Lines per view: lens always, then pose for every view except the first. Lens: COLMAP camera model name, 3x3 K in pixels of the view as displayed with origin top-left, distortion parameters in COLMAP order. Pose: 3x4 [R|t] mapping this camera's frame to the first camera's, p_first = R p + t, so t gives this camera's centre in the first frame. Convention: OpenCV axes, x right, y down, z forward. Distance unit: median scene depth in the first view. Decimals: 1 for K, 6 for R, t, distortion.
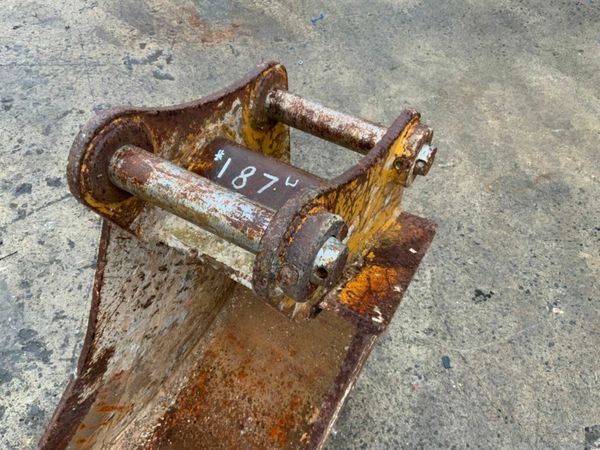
lens RADIAL K [[502.9, 0, 300.1], [0, 502.9, 222.9], [0, 0, 1]] dist [0.045619, -0.079172]
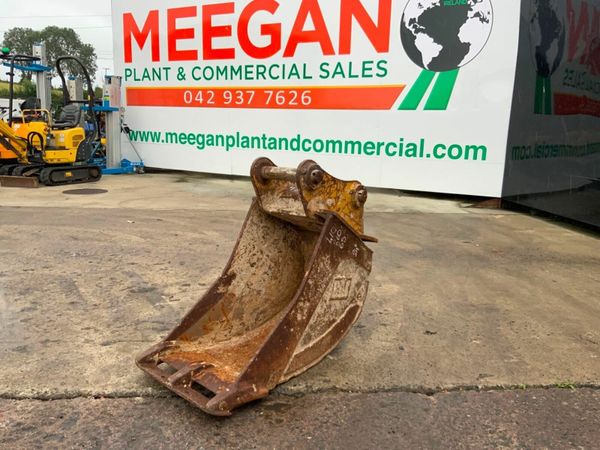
lens RADIAL K [[502.9, 0, 300.4], [0, 502.9, 211.2], [0, 0, 1]] dist [0.045619, -0.079172]
pose [[0.984994, 0.019676, -0.171465, 0.234624], [-0.126845, 0.756231, -0.641891, 1.087885], [0.117037, 0.654008, 0.747379, -0.661682]]
